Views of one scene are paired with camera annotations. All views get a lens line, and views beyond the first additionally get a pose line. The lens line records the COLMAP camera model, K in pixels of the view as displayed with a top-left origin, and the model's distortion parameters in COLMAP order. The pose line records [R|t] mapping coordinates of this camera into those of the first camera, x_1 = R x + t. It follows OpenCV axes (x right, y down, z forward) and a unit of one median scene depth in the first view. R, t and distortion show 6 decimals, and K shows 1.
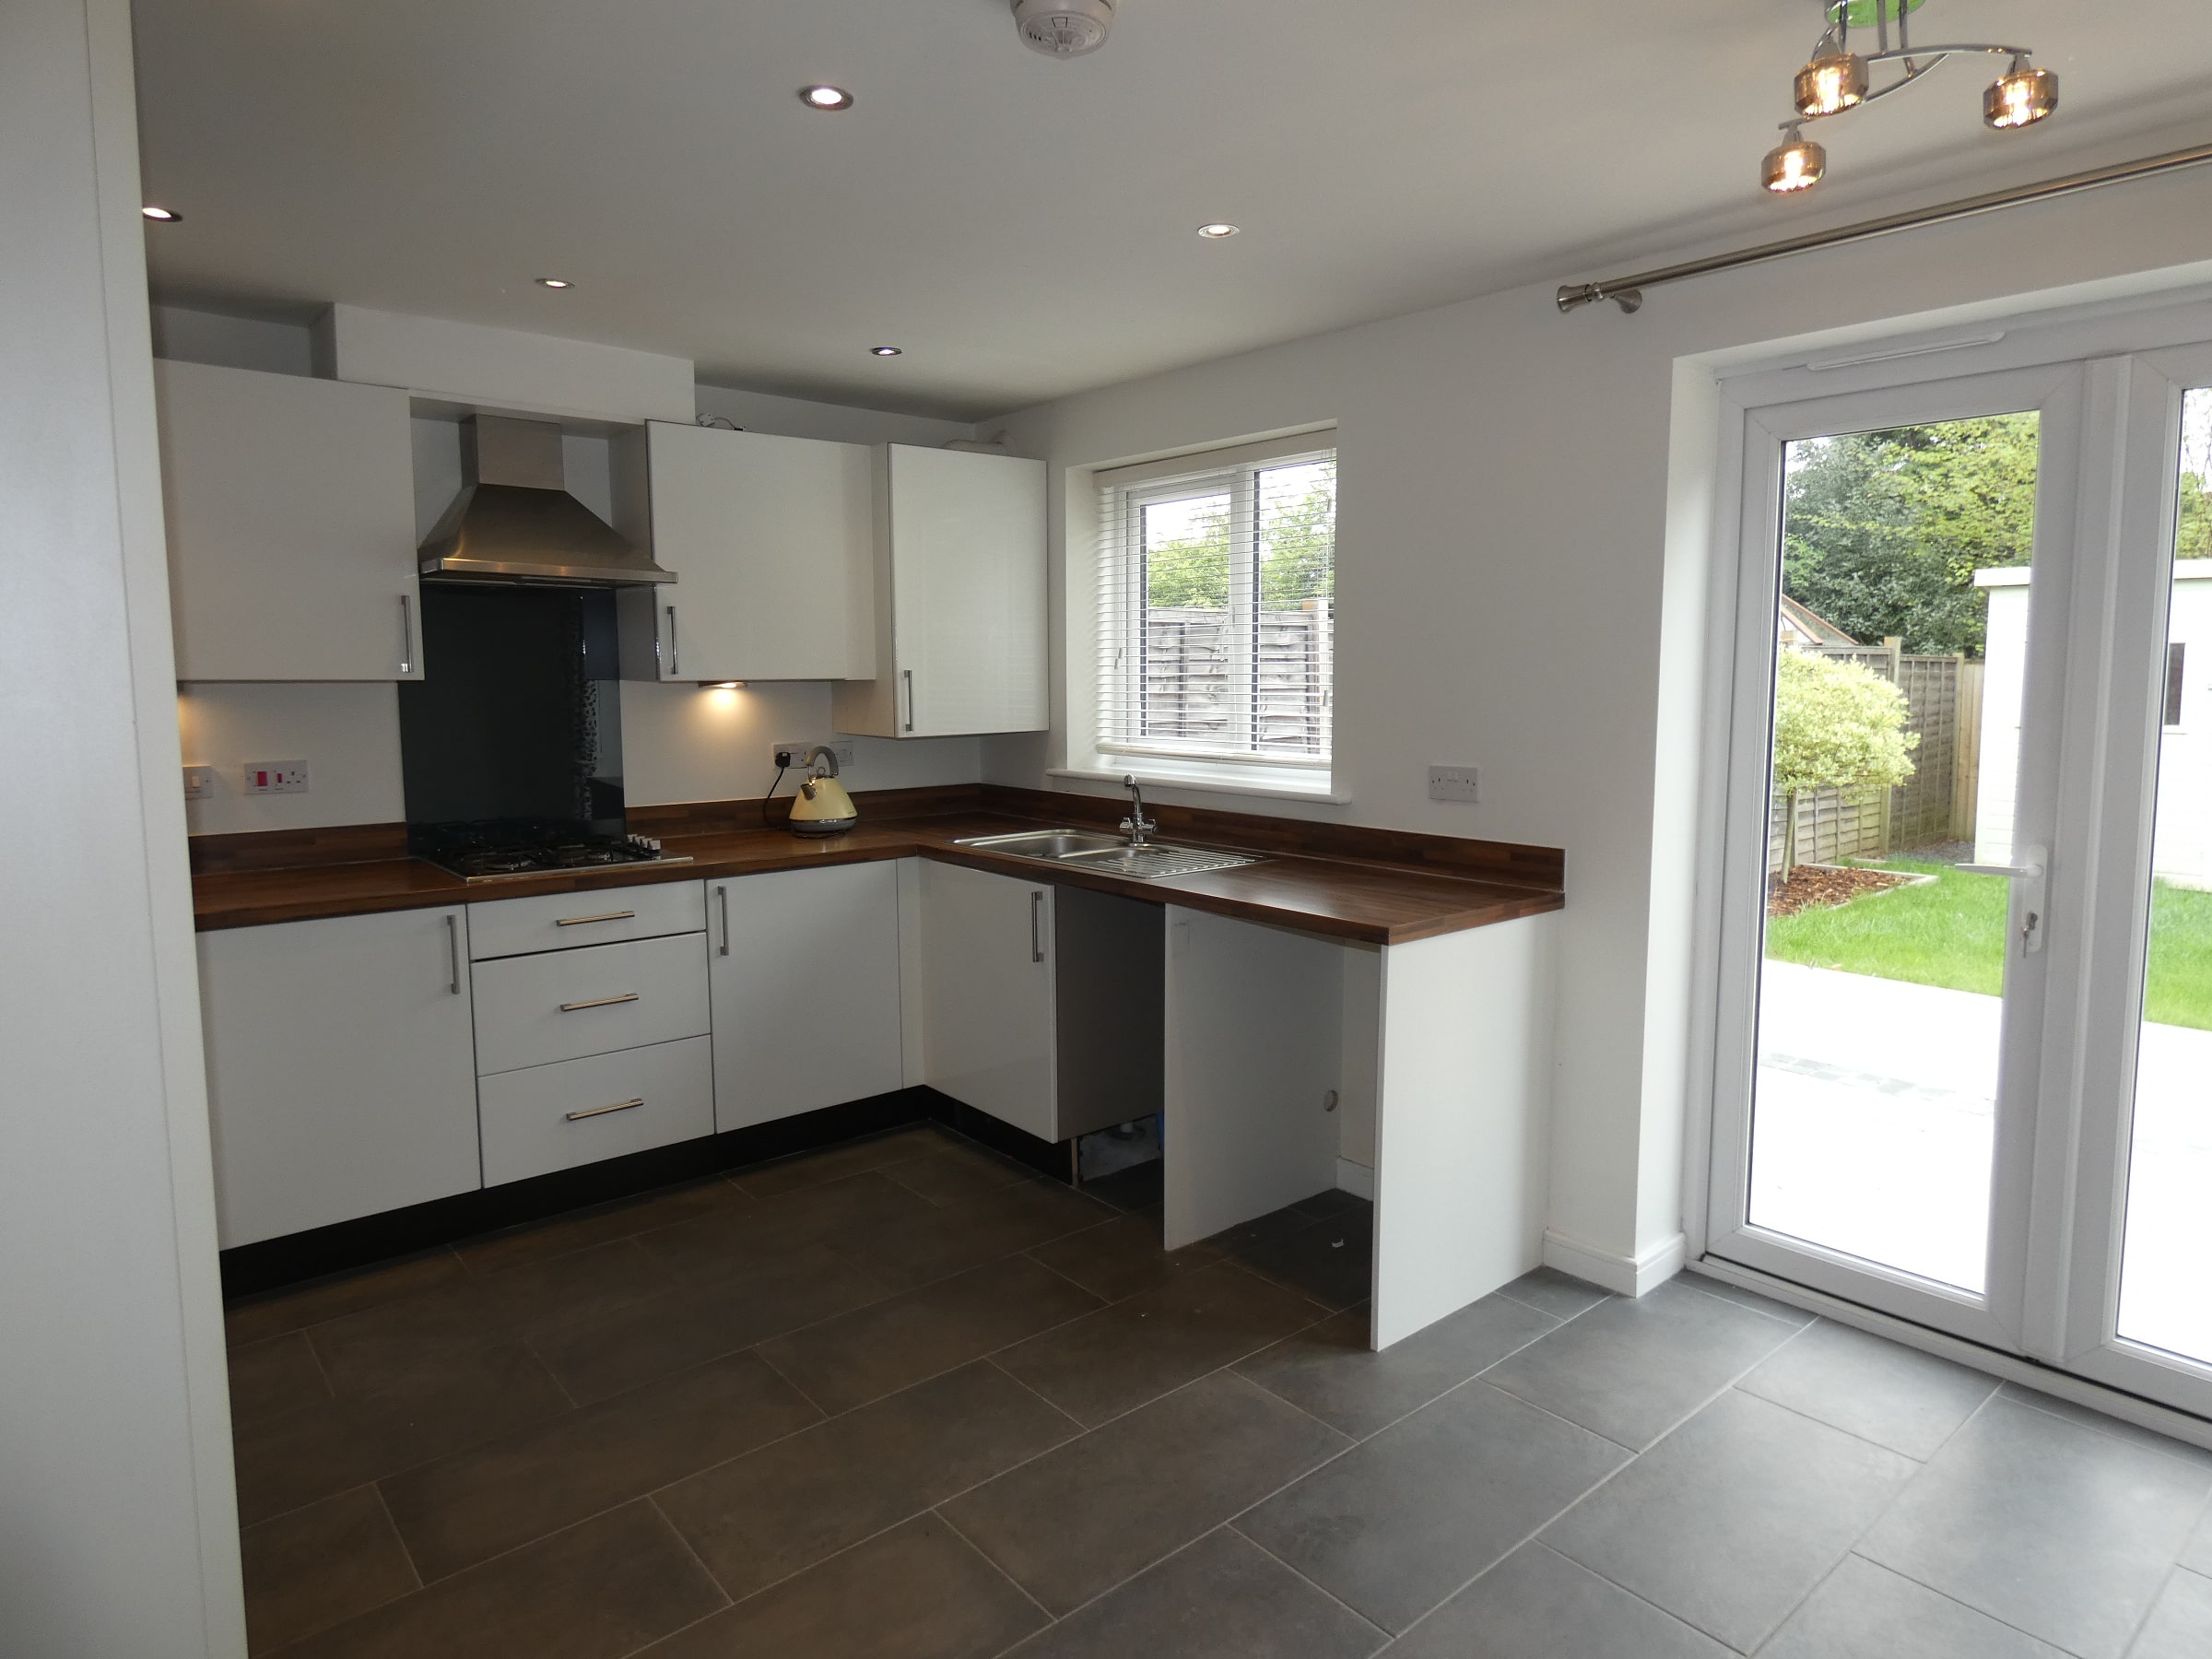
lens RADIAL K [[1306.7, 0, 1112.4], [0, 1306.7, 810.9], [0, 0, 1]] dist [-0.016127, -0.005996]
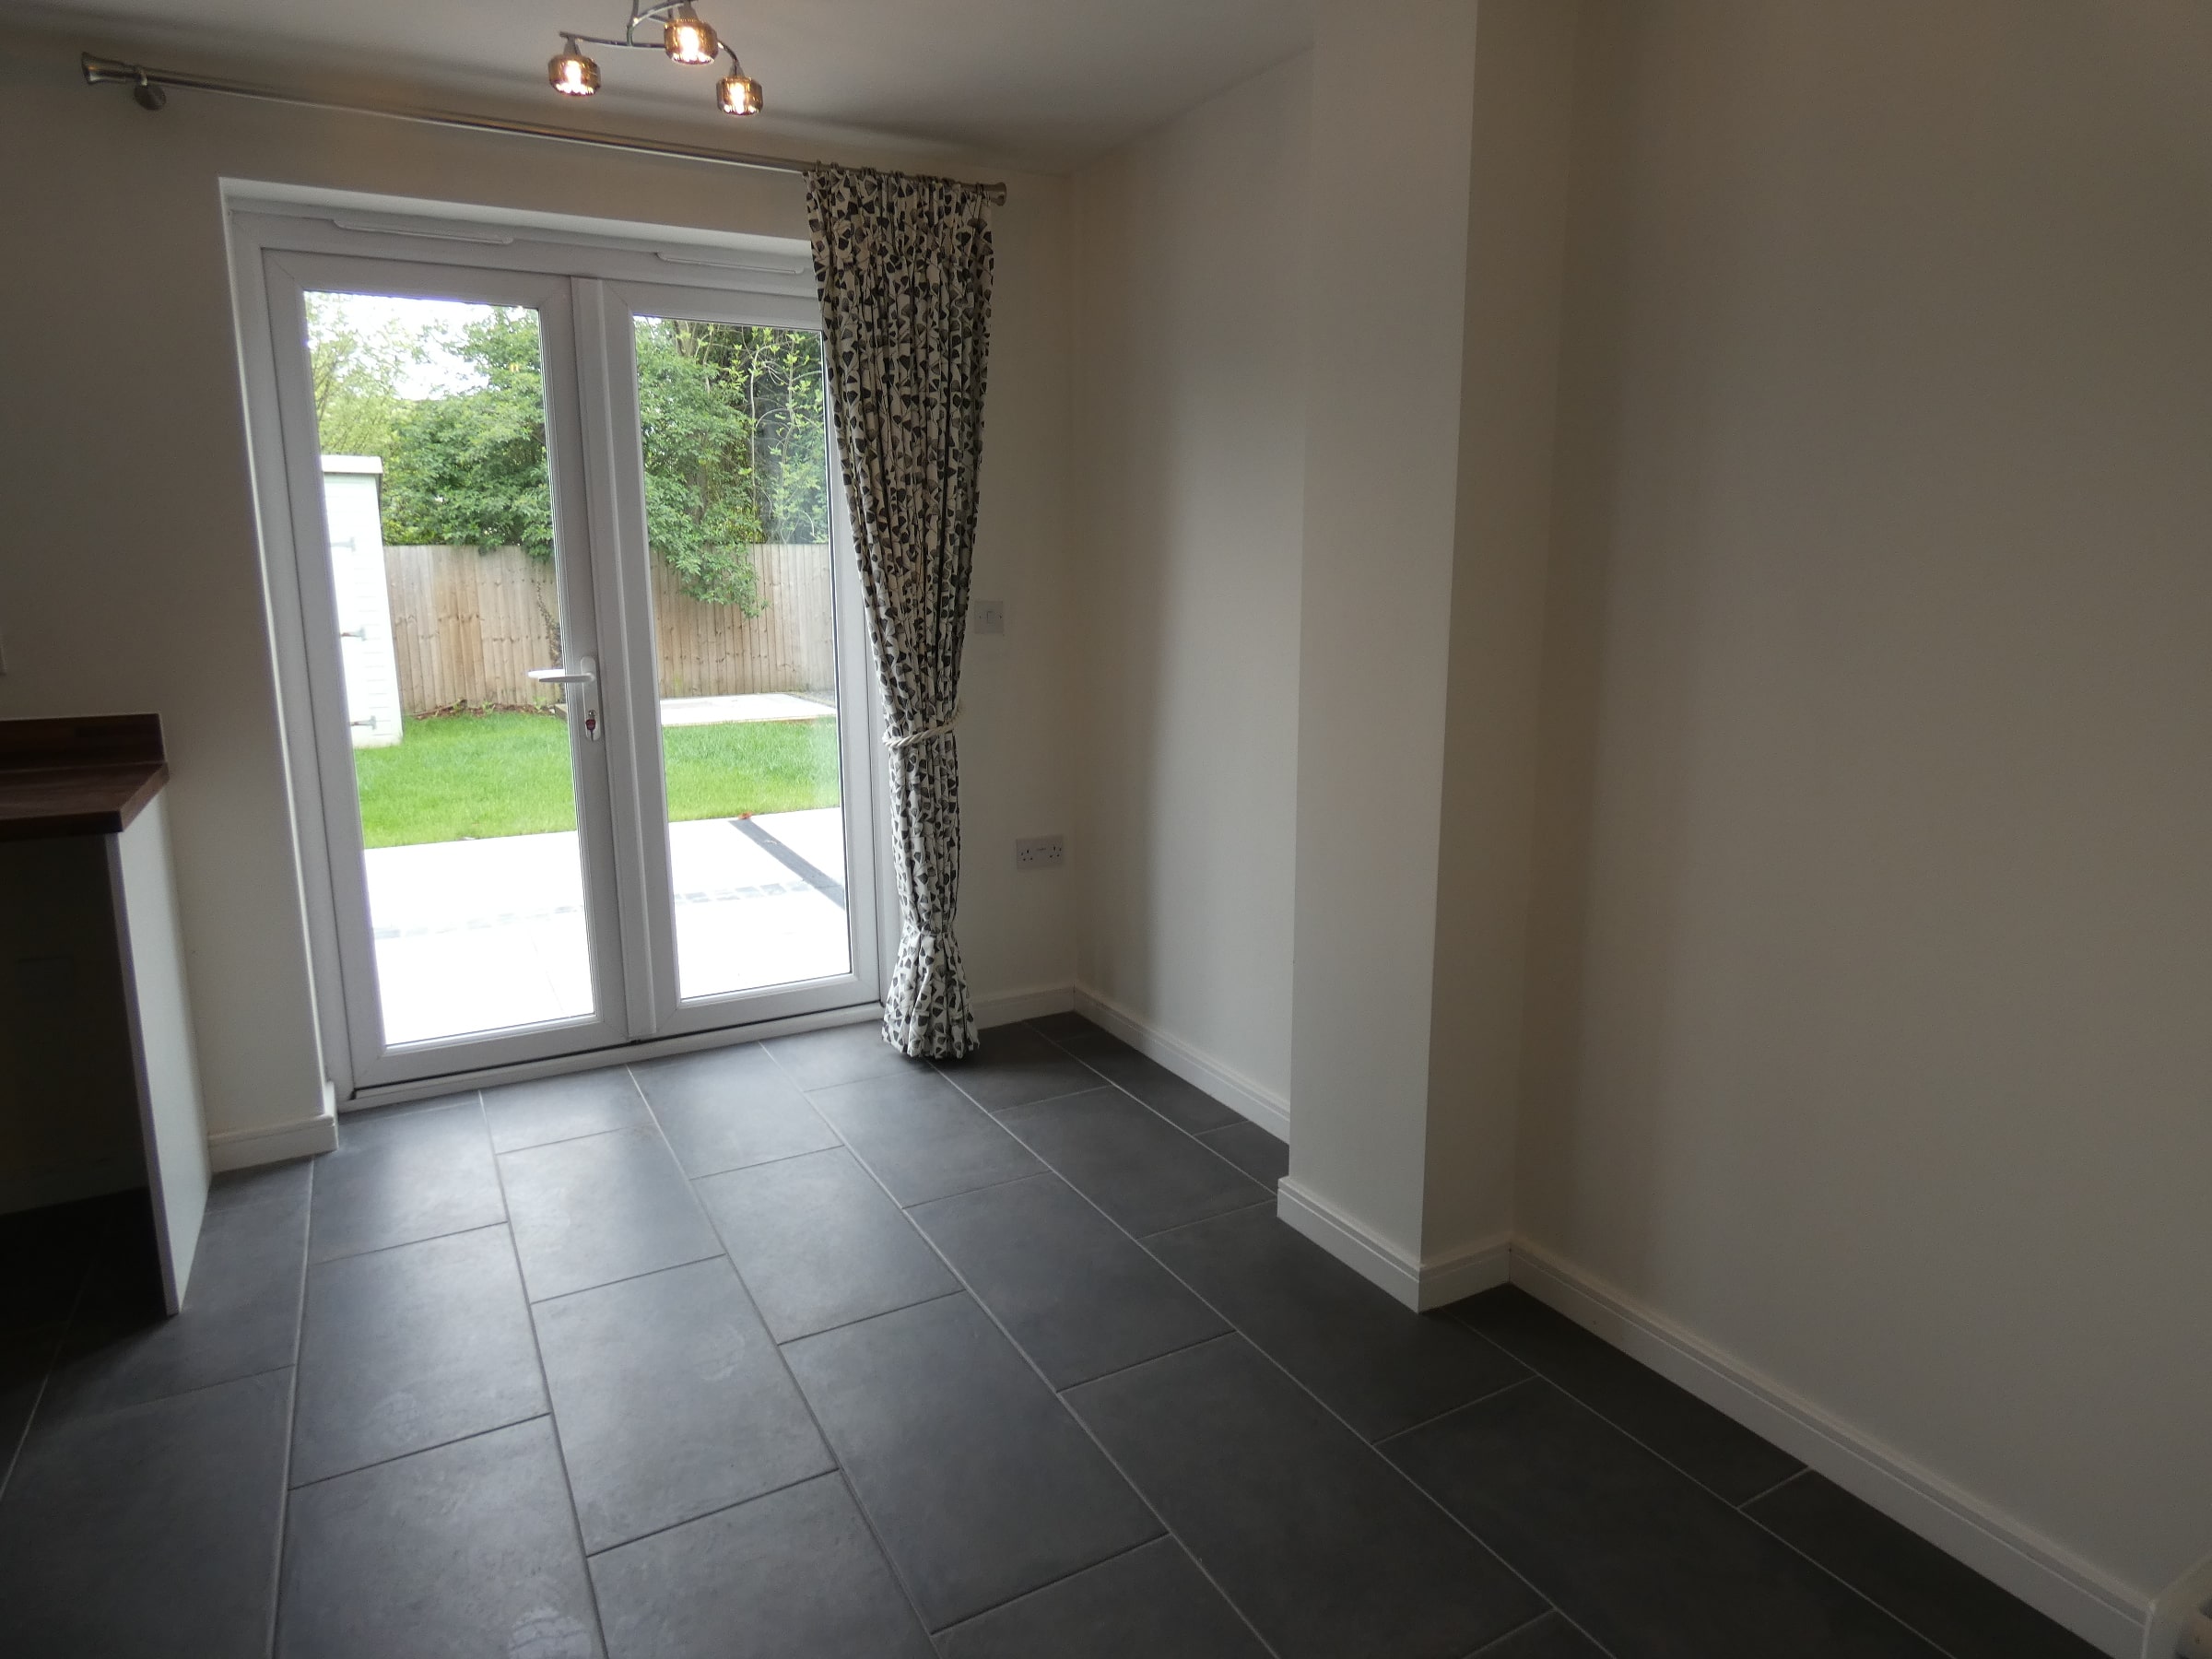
lens RADIAL K [[1306.7, 0, 1091.8], [0, 1306.7, 833.0], [0, 0, 1]] dist [-0.016127, -0.005996]
pose [[0.199946, -0.195798, 0.960044, -0.343952], [0.103239, 0.978586, 0.178078, 0.013112], [-0.974353, 0.063508, 0.215879, 0.167291]]
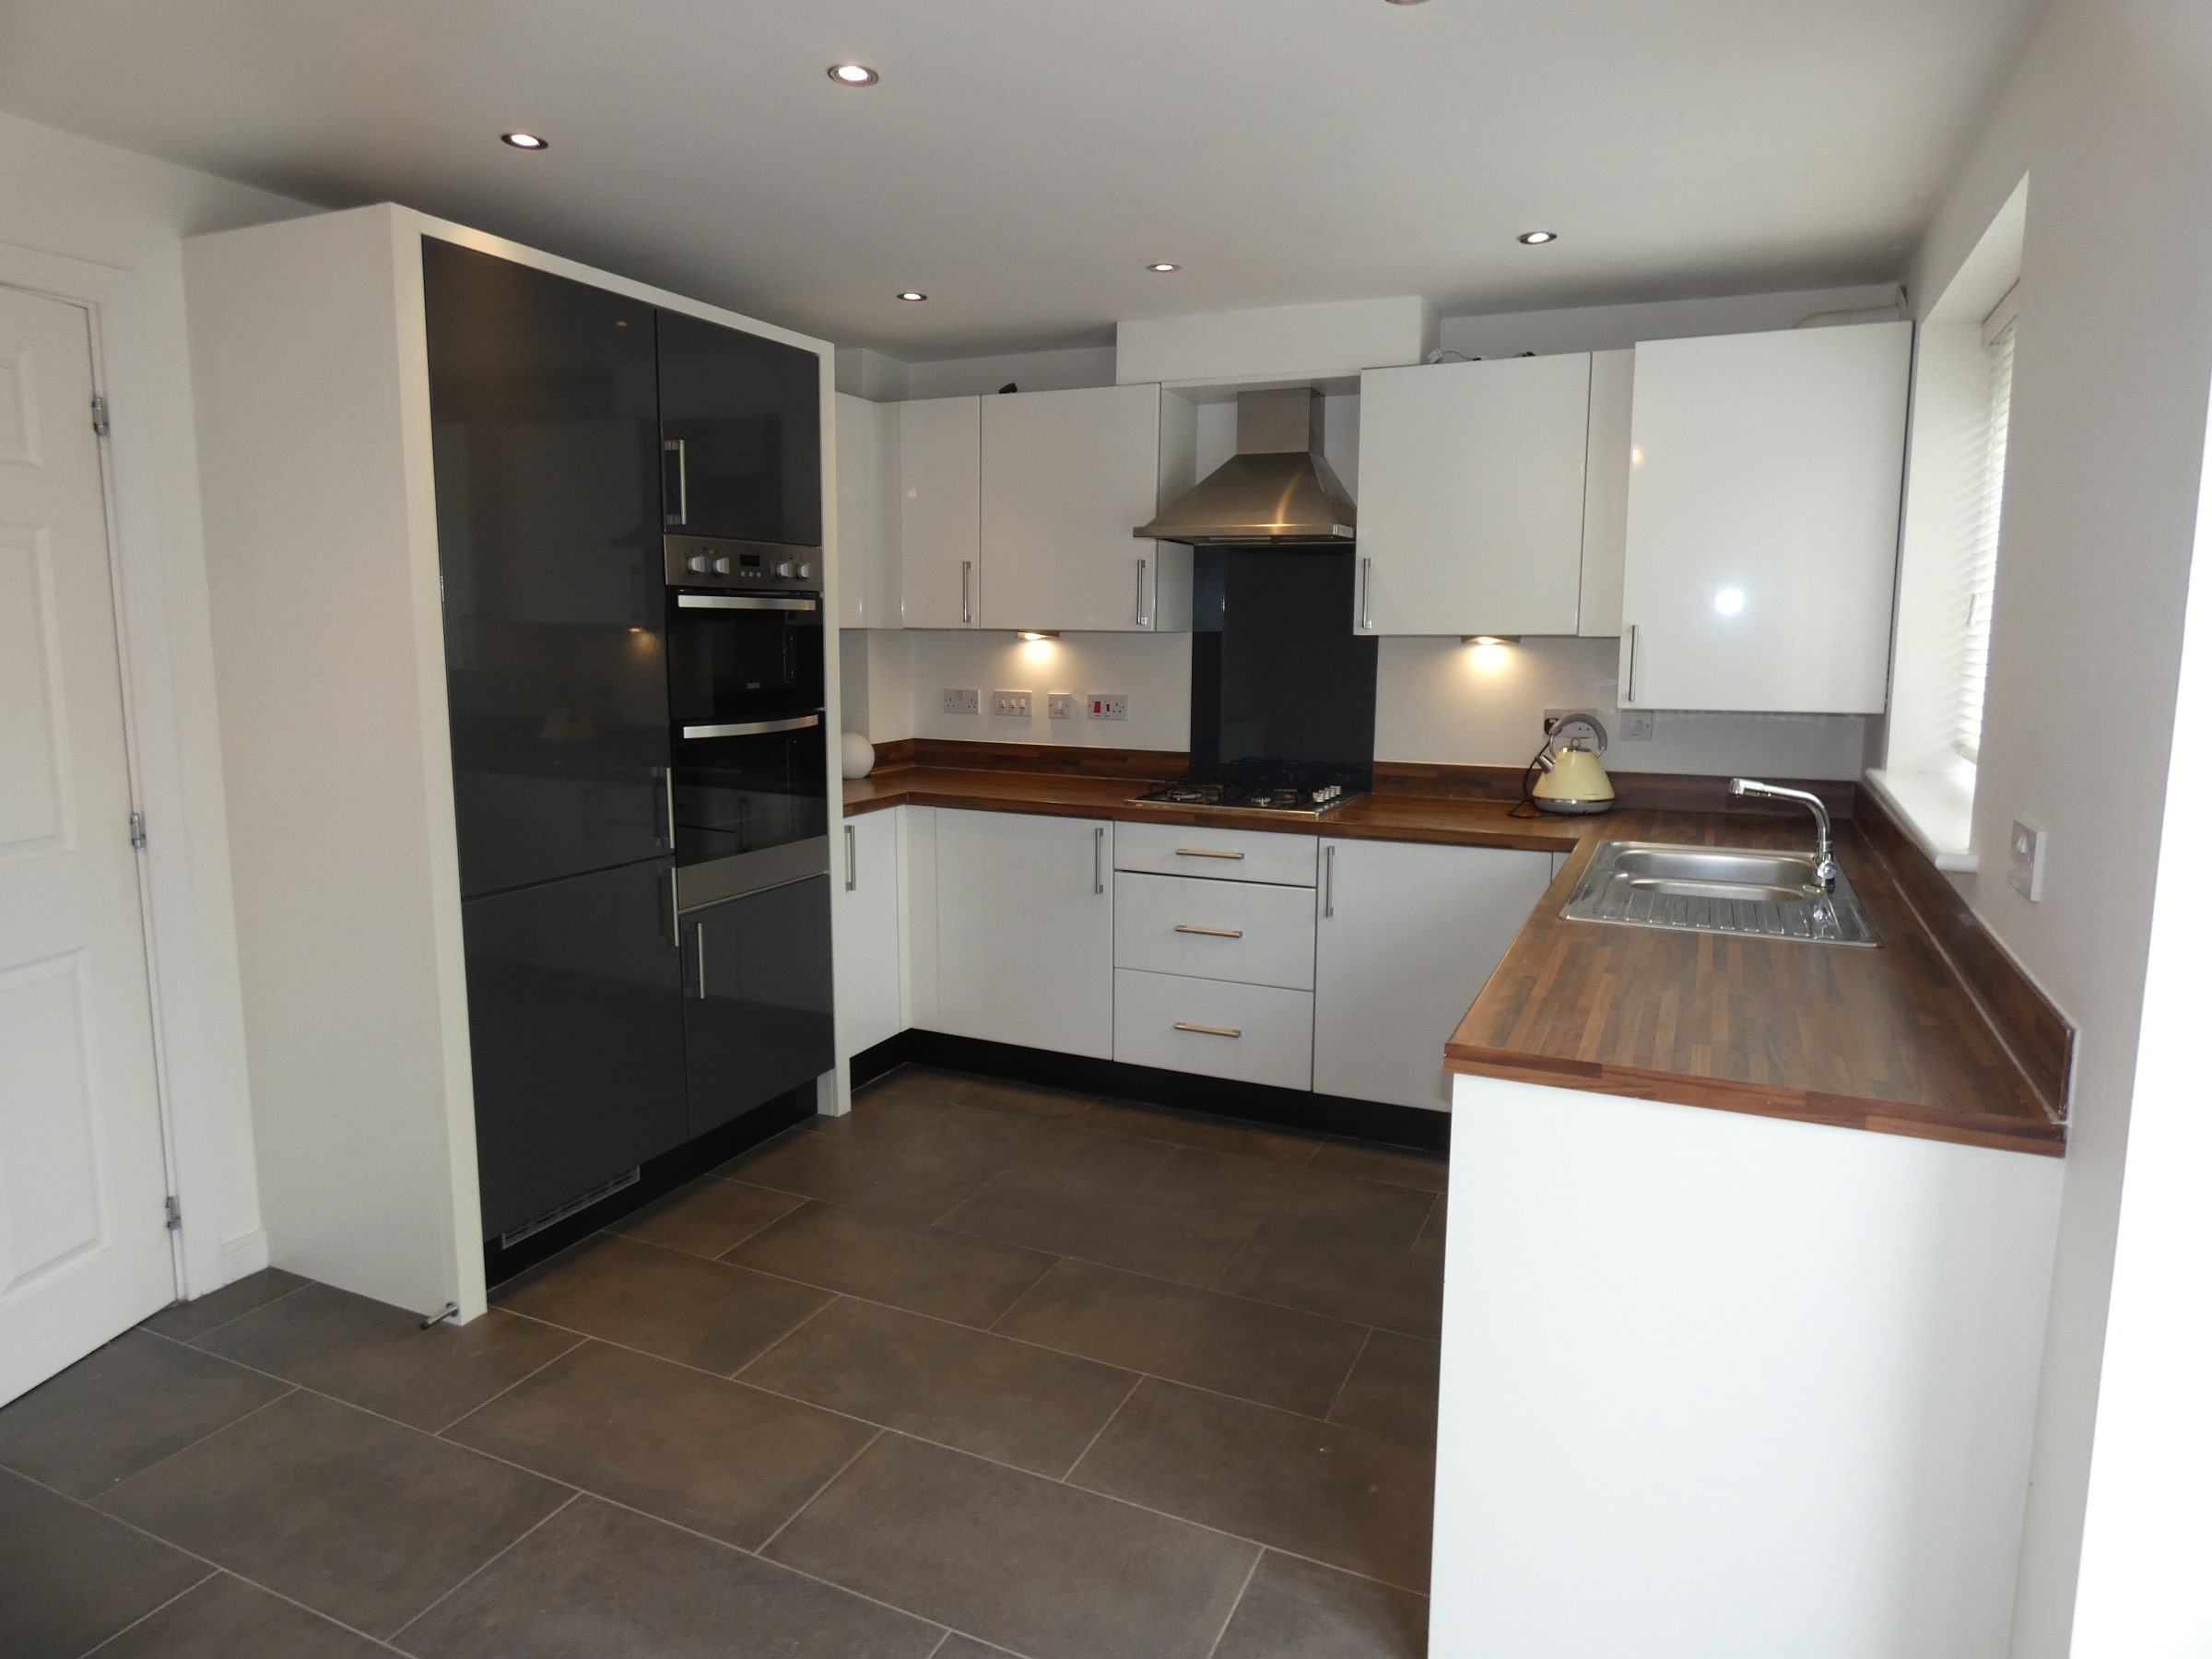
lens RADIAL K [[1306.7, 0, 1118.3], [0, 1306.7, 811.8], [0, 0, 1]] dist [-0.016127, -0.005996]
pose [[0.426288, 0.128878, -0.895360, 0.526673], [-0.099714, 0.990462, 0.095093, -0.046663], [0.899075, 0.048743, 0.435073, 0.449265]]
